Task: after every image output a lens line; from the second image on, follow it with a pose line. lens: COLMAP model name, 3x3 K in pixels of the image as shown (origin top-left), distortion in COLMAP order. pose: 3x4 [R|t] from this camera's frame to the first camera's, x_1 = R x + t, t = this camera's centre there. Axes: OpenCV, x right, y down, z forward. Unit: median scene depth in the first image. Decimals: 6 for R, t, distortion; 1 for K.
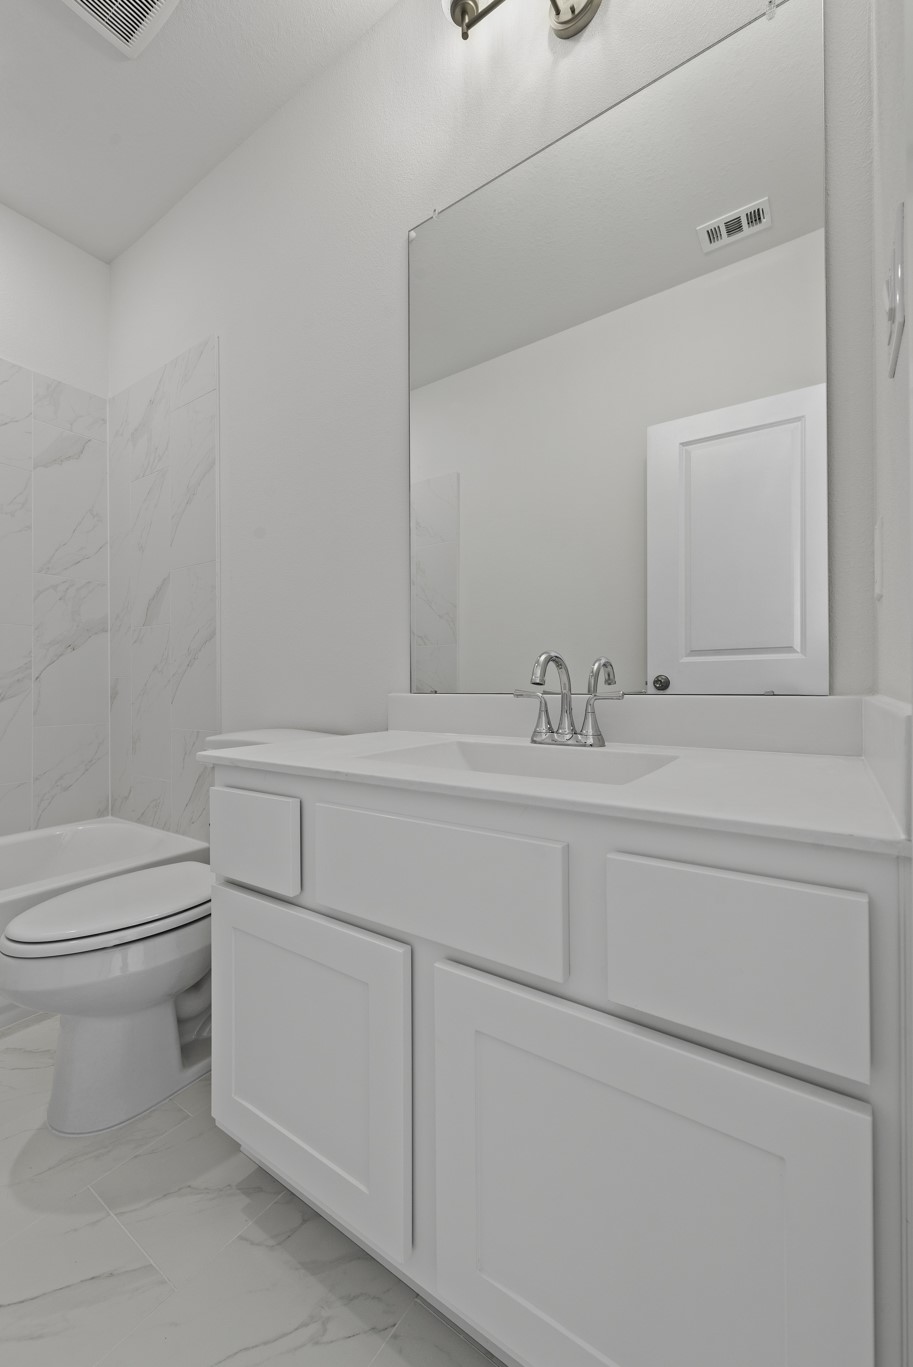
lens RADIAL K [[538.9, 0, 470.2], [0, 538.9, 700.7], [0, 0, 1]] dist [0.010292, -0.004142]
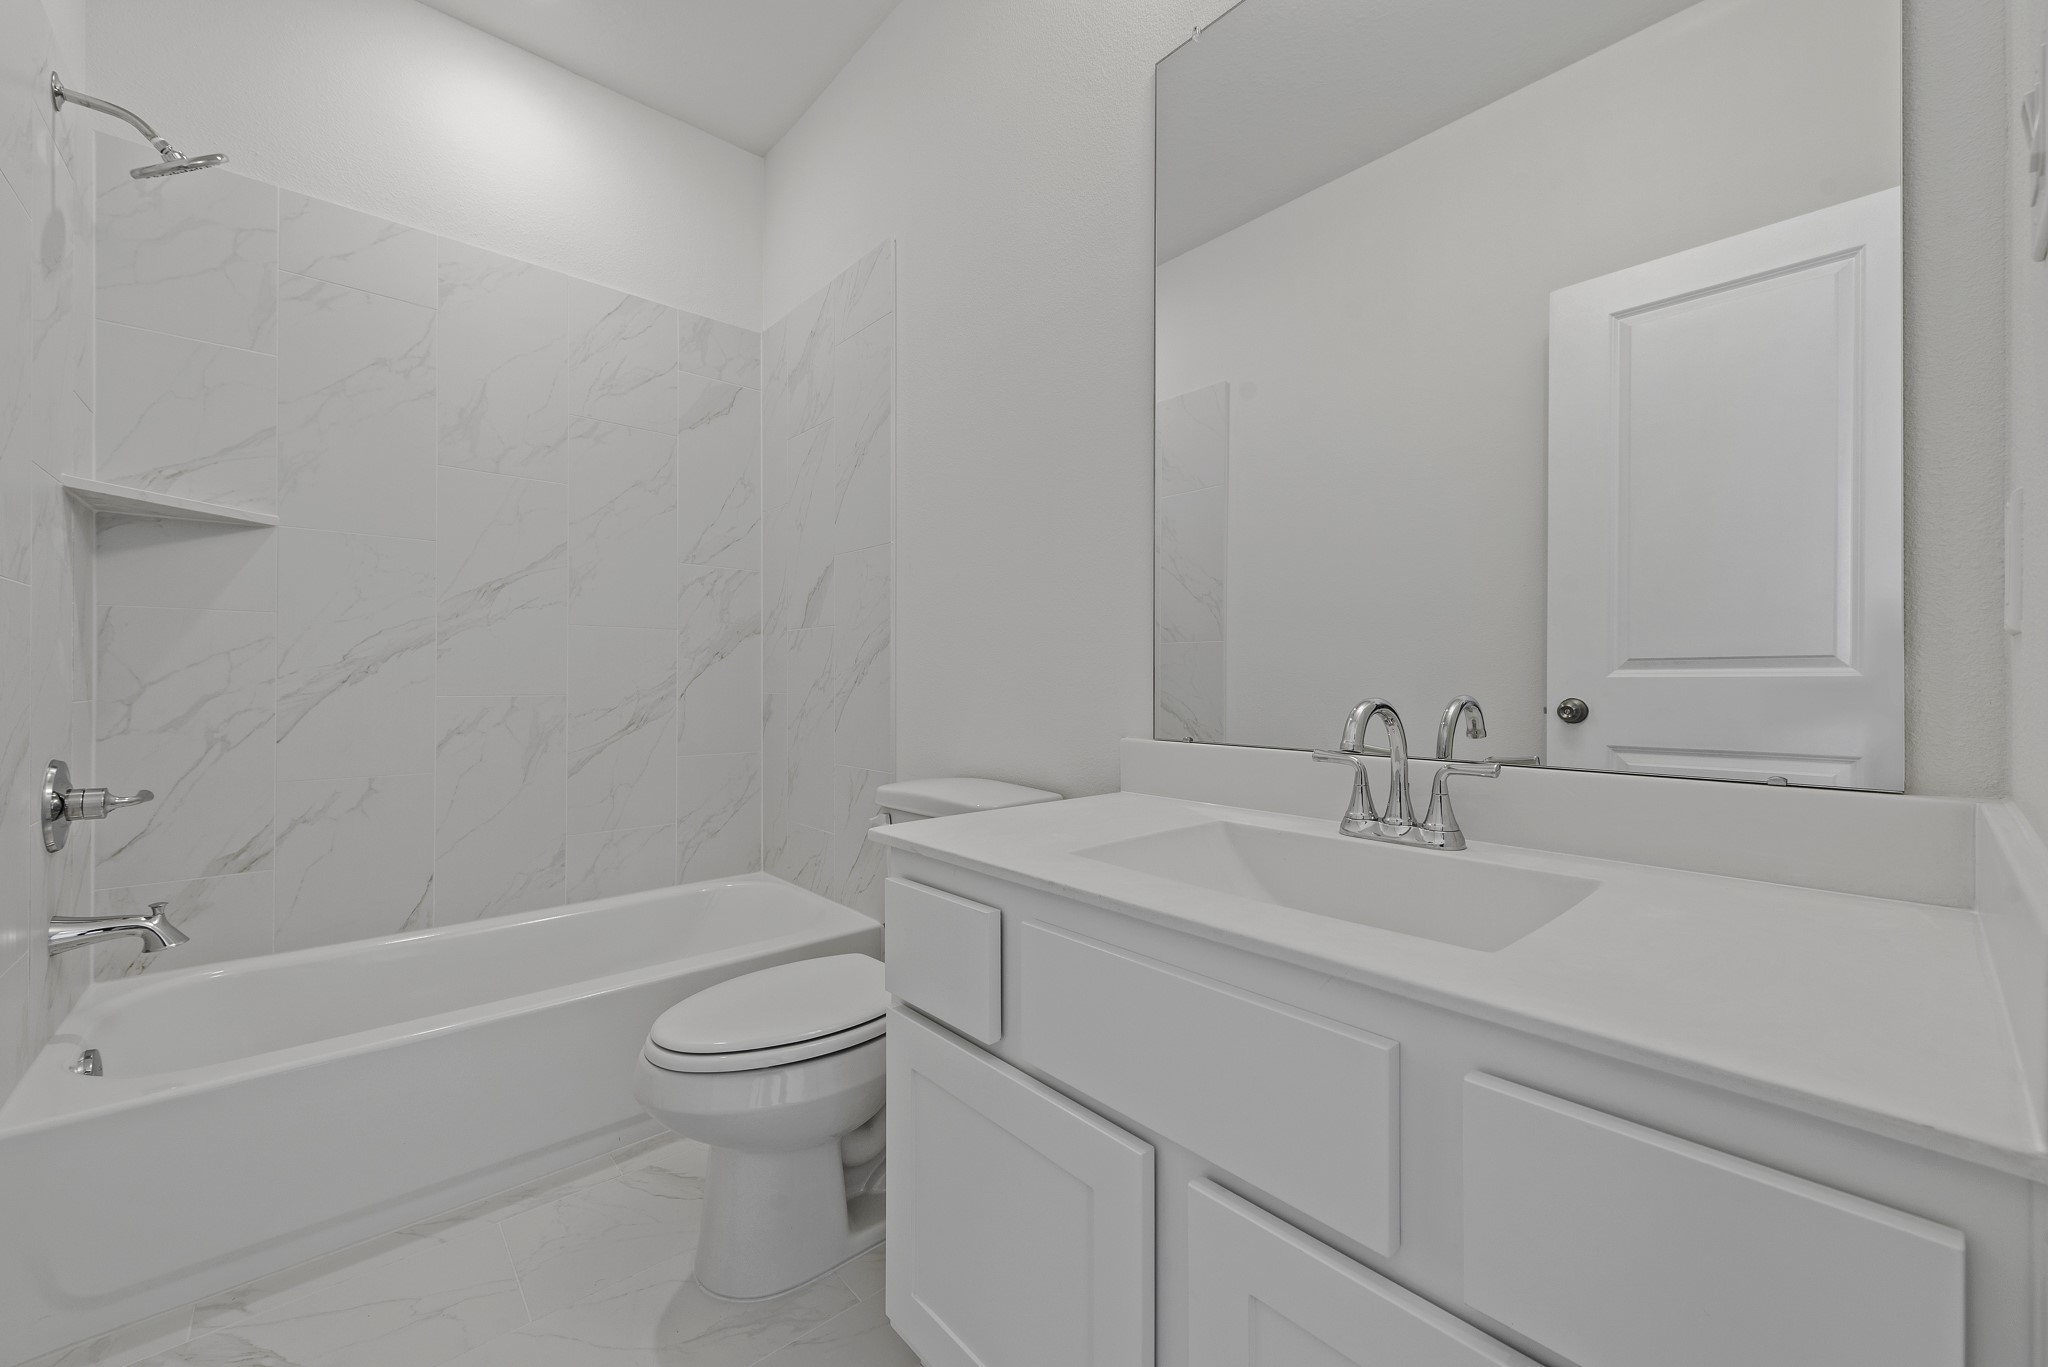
lens RADIAL K [[807.3, 0, 1043.2], [0, 807.3, 669.3], [0, 0, 1]] dist [0.010292, -0.004142]
pose [[0.970532, 0.006663, -0.240882, -0.001289], [-0.005067, 0.999961, 0.007245, -0.111057], [0.240921, -0.005811, 0.970527, -0.026883]]
